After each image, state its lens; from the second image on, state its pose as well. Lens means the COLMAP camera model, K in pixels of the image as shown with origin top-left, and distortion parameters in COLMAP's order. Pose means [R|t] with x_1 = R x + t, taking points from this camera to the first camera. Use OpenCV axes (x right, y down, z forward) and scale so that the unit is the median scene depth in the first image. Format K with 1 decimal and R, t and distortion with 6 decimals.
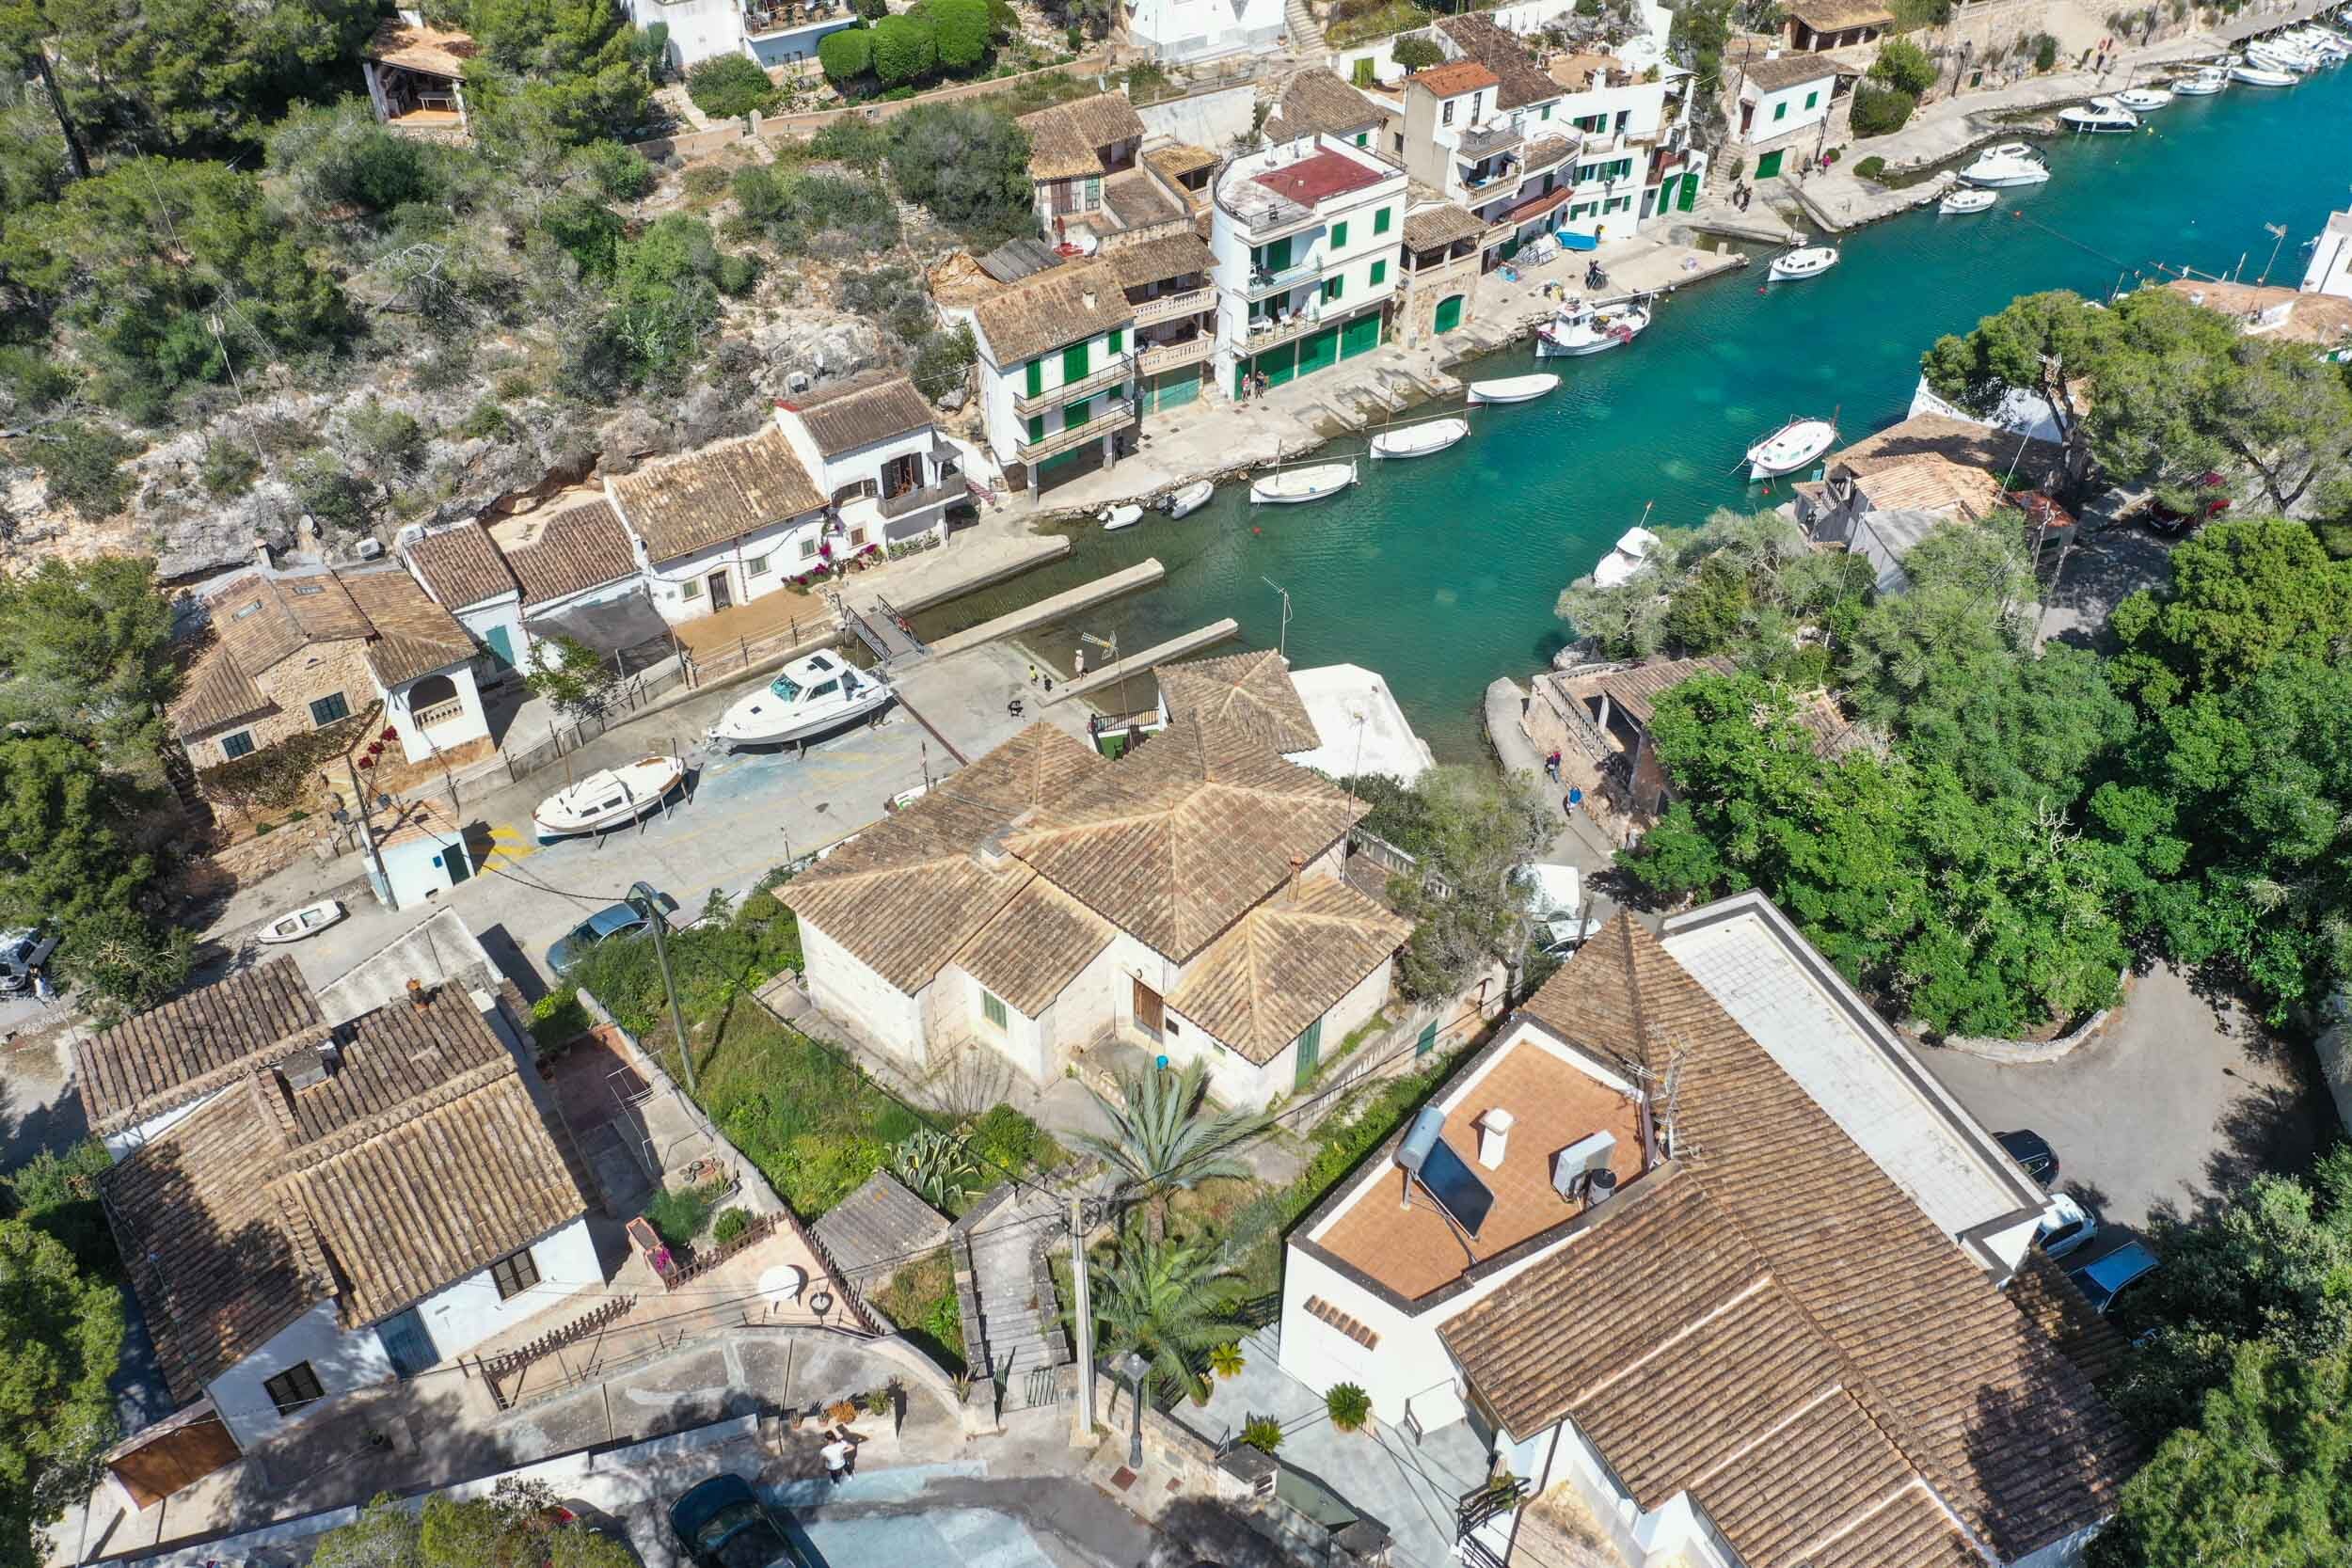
lens RADIAL K [[1841.9, 0, 1168.9], [0, 1841.9, 788.1], [0, 0, 1]] dist [-0.019551, 0.000700]
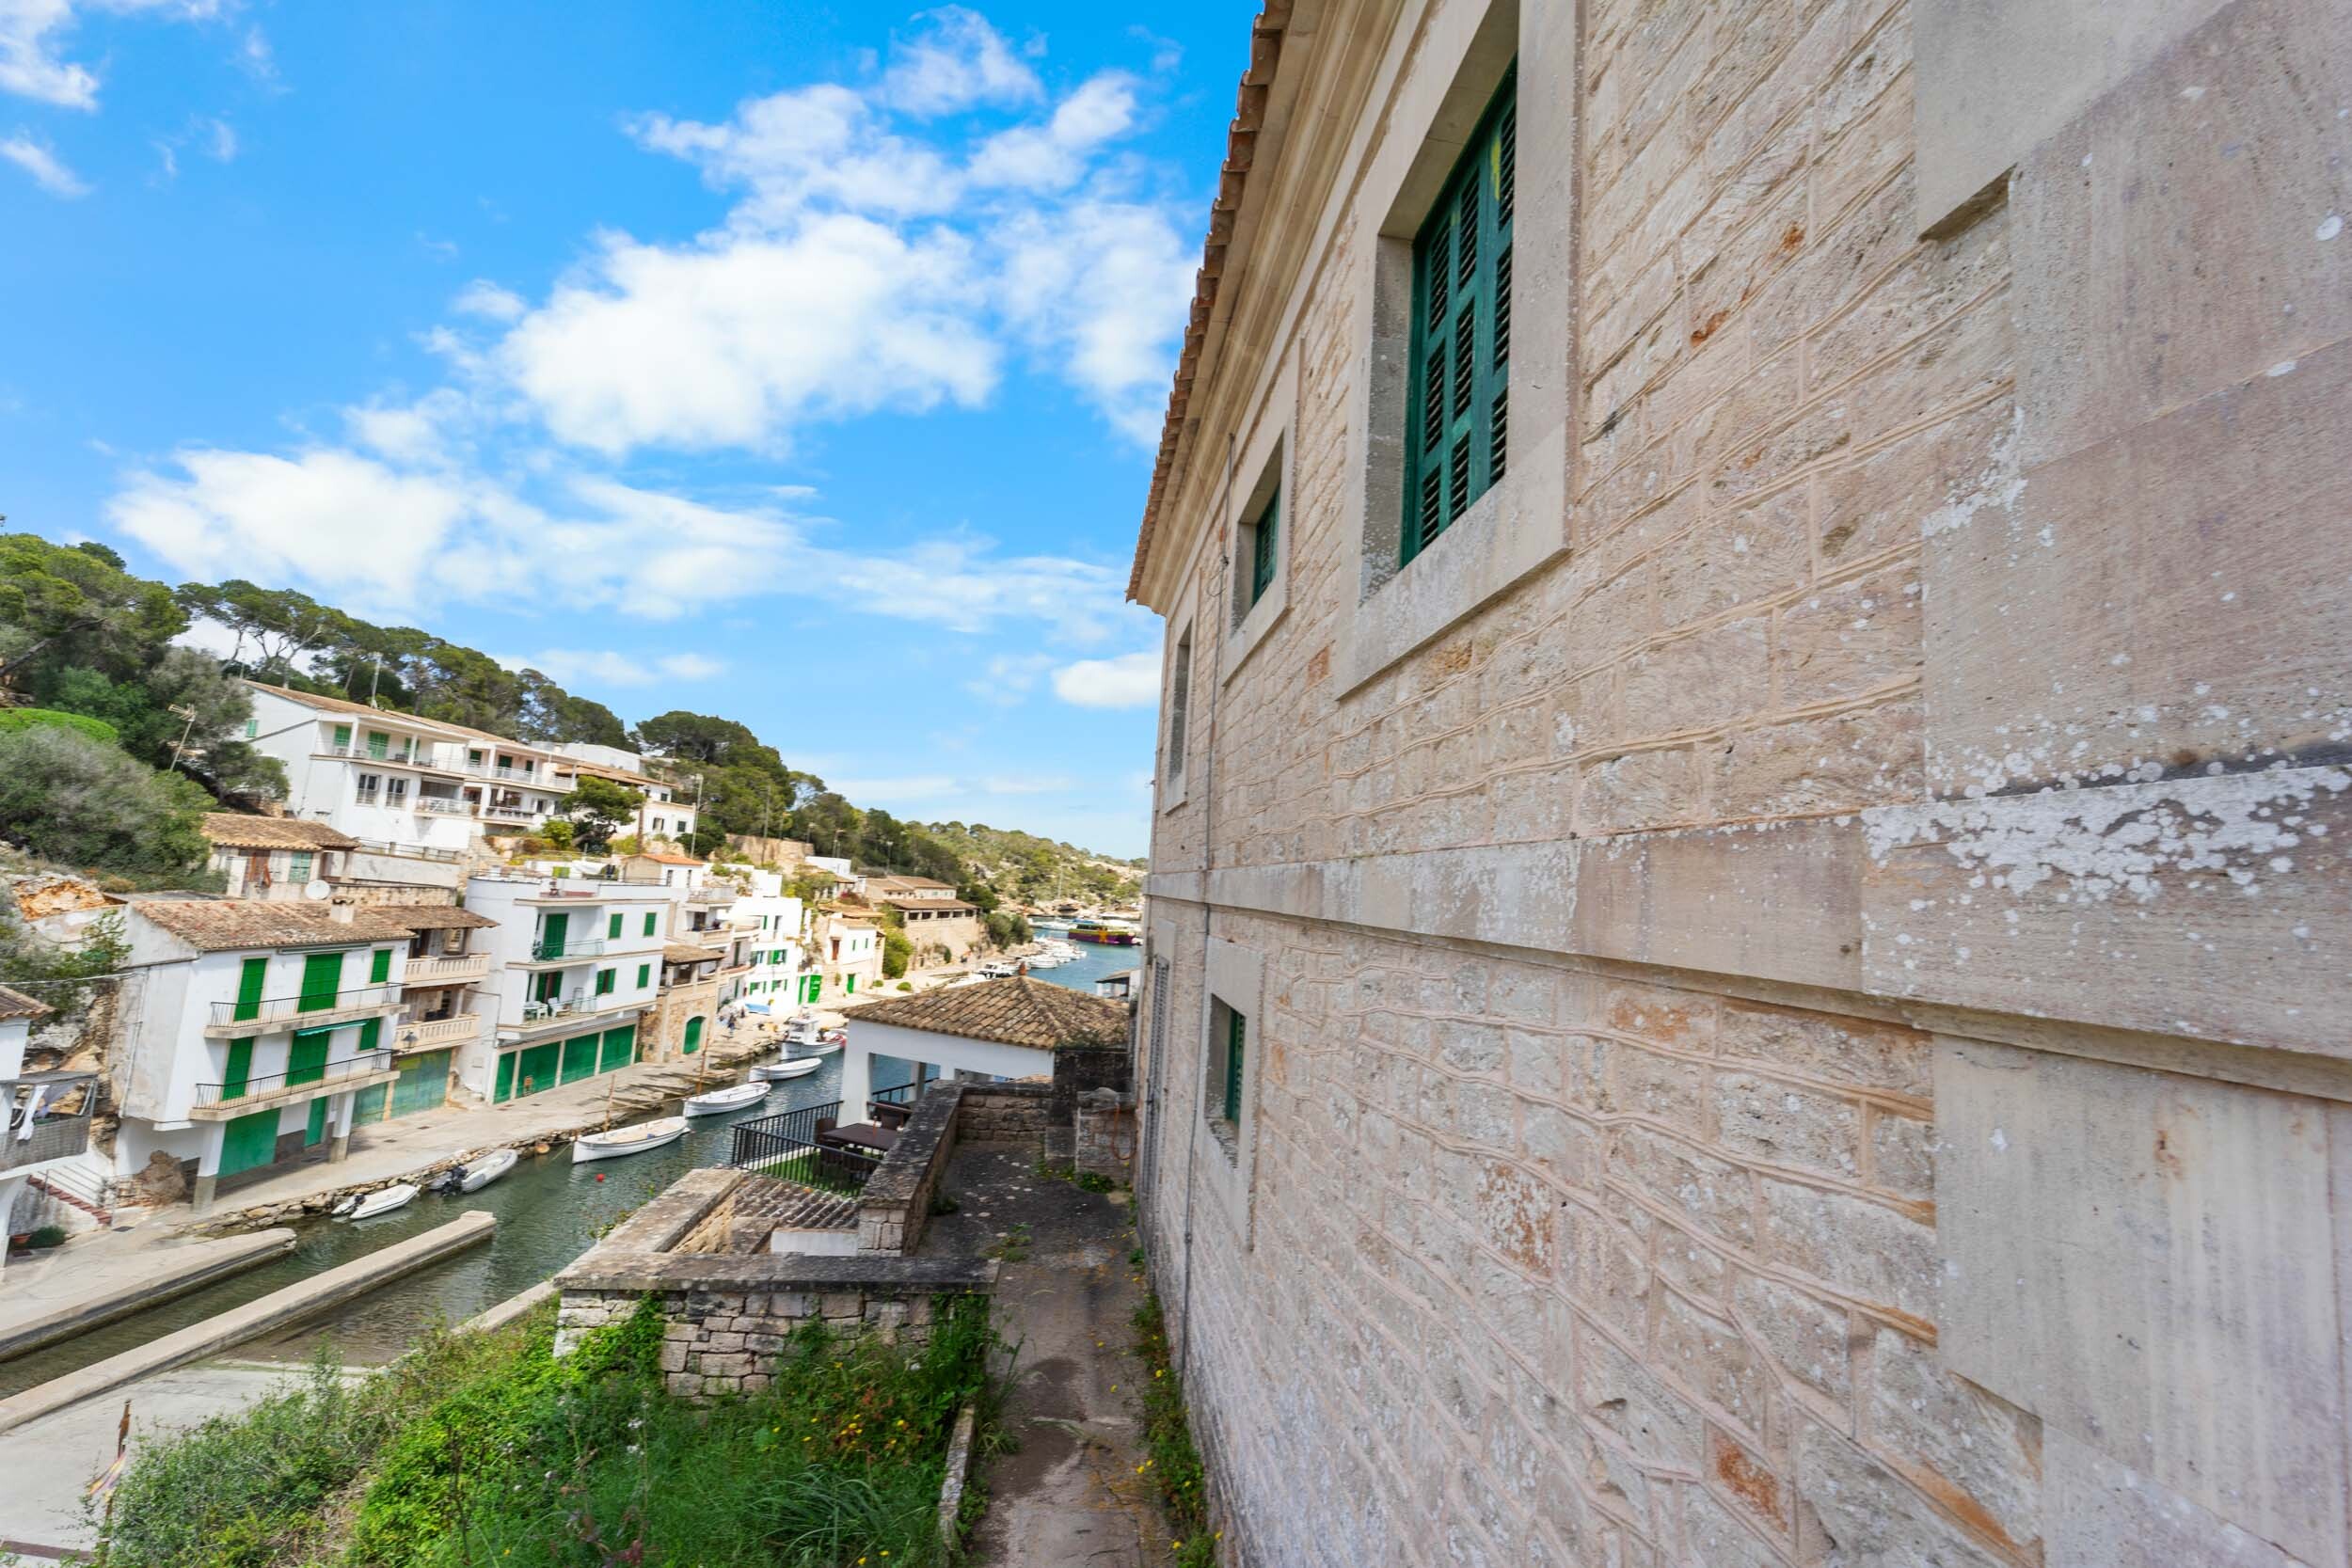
lens RADIAL K [[945.2, 0, 1188.7], [0, 945.2, 790.8], [0, 0, 1]] dist [-0.000637, -0.000457]
pose [[0.642316, 0.111139, 0.758339, -0.105615], [0.453530, 0.742497, -0.492959, 0.047851], [-0.617852, 0.660565, 0.426513, 0.496013]]
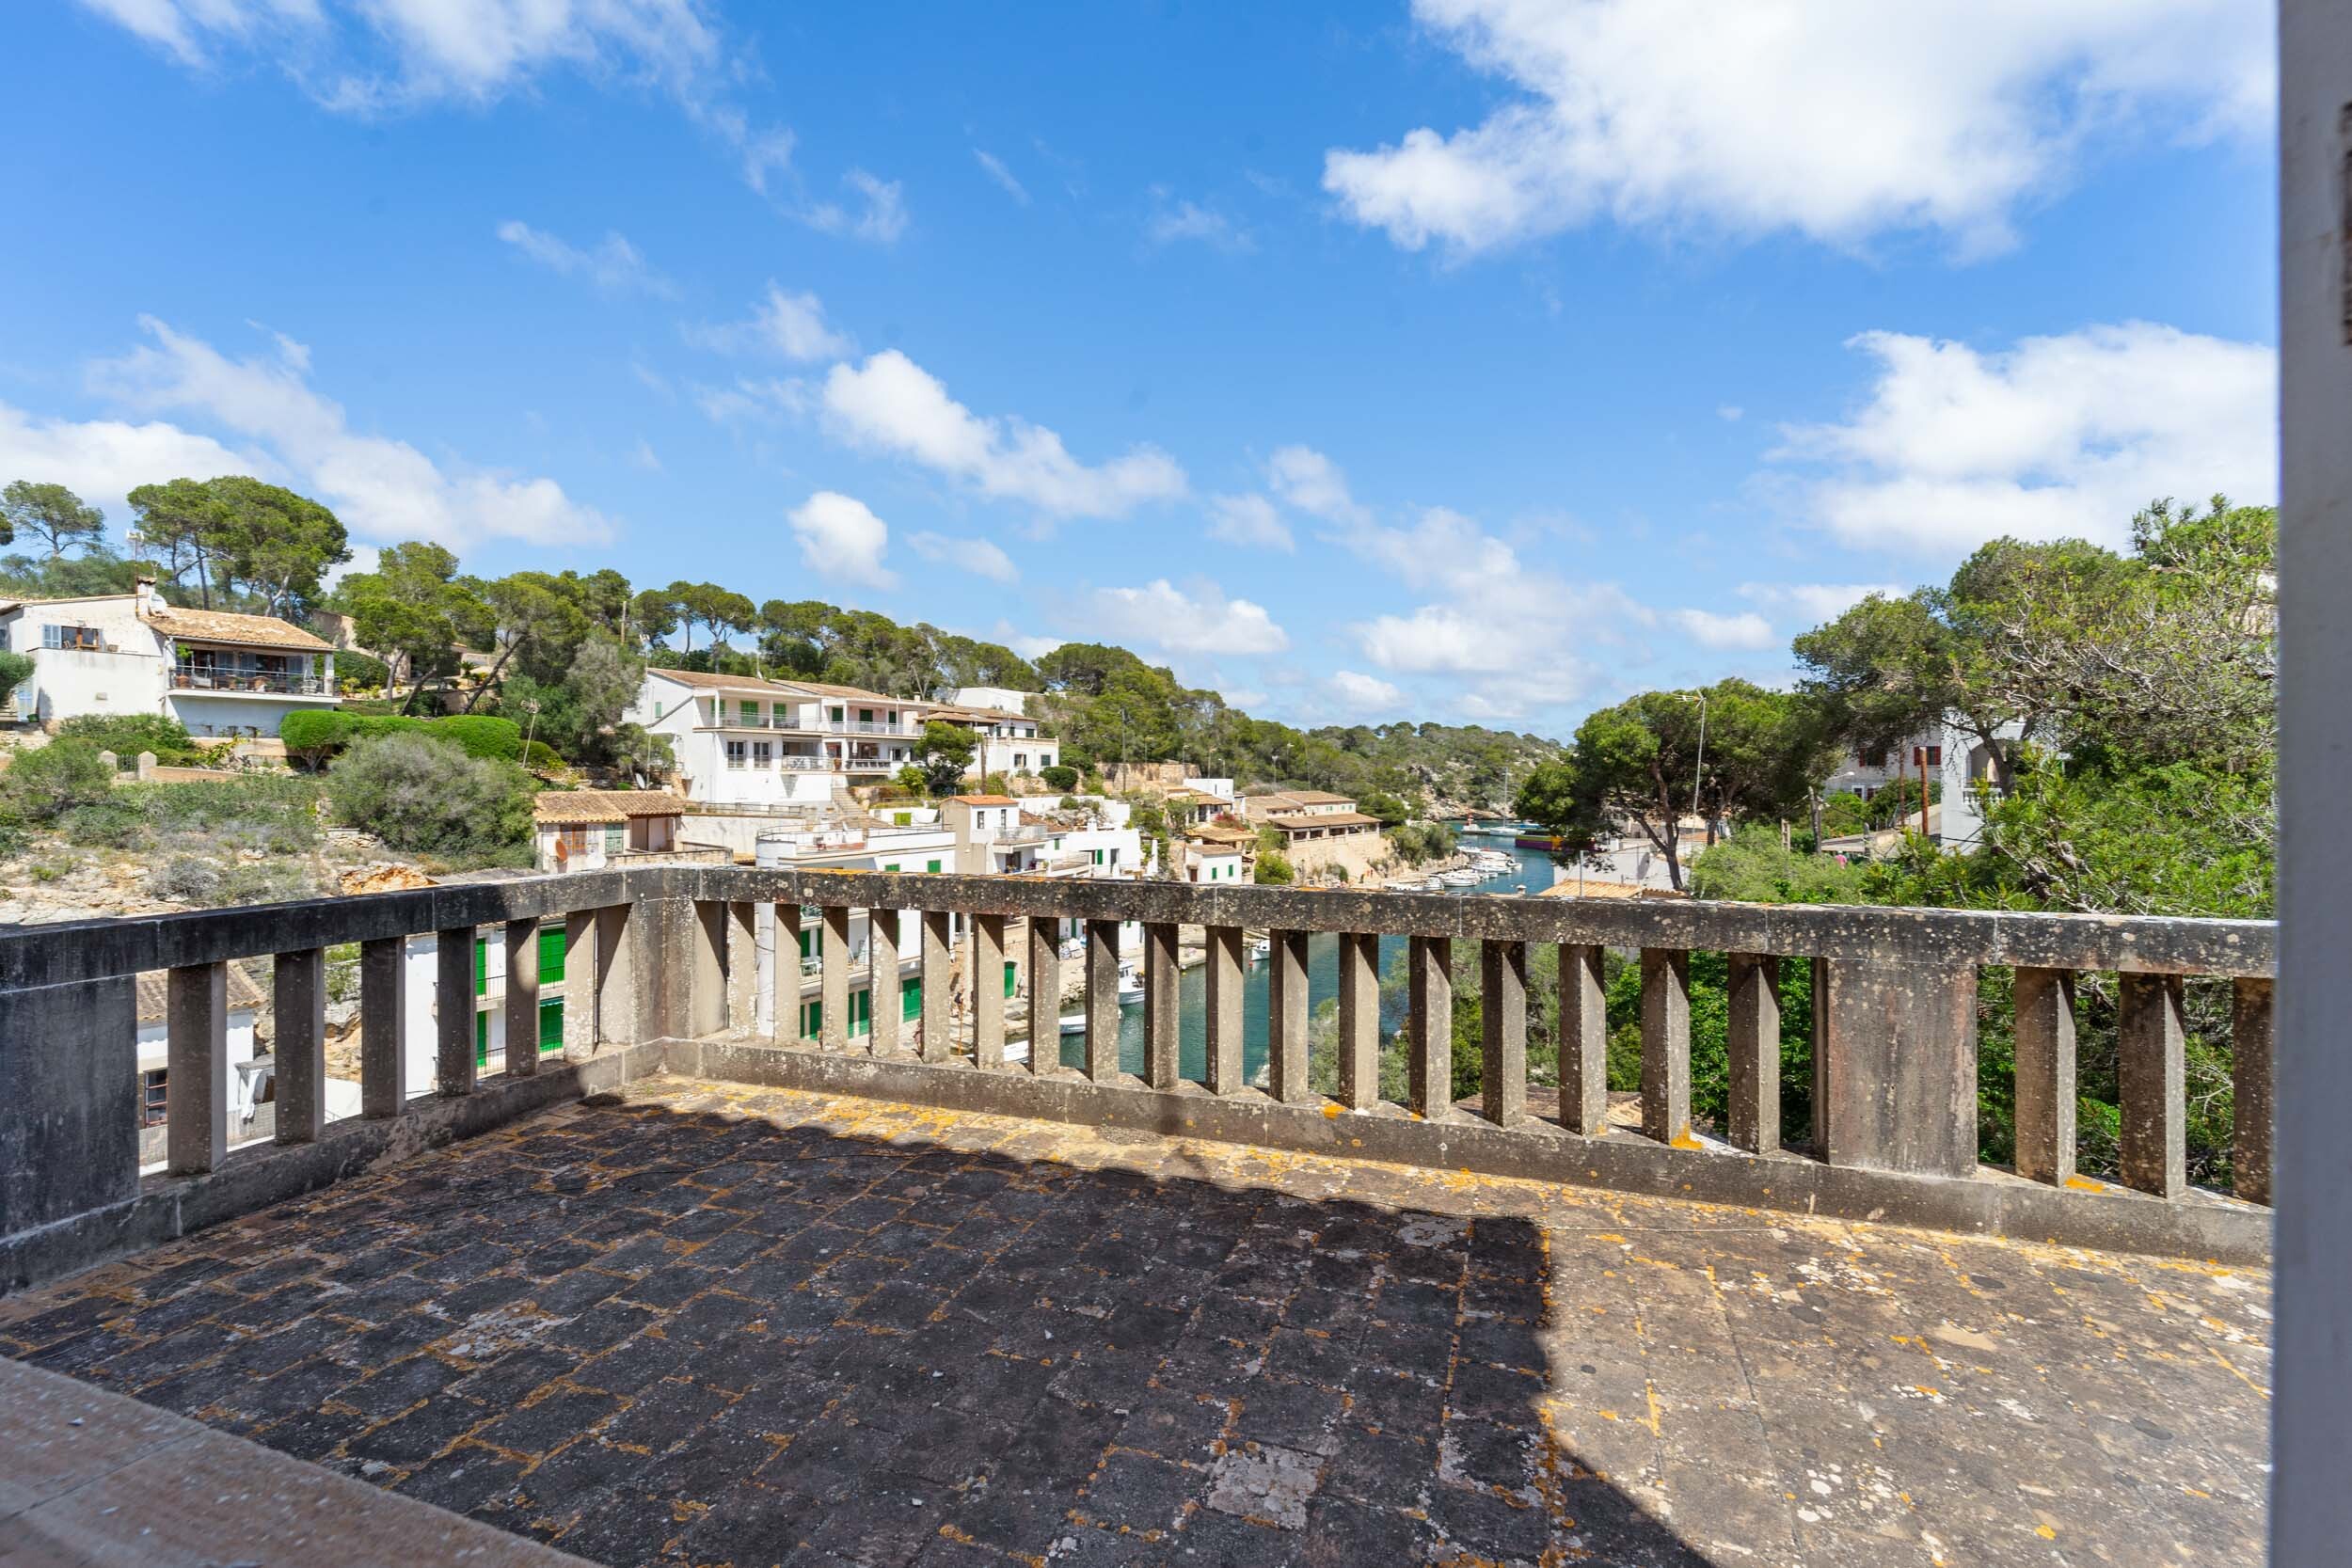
lens RADIAL K [[994.3, 0, 1188.1], [0, 994.3, 777.0], [0, 0, 1]] dist [0.003537, -0.000074]
pose [[0.923900, -0.011486, 0.382462, 0.032297], [0.257022, 0.759103, -0.598083, 0.024958], [-0.283458, 0.650870, 0.704287, 0.503961]]
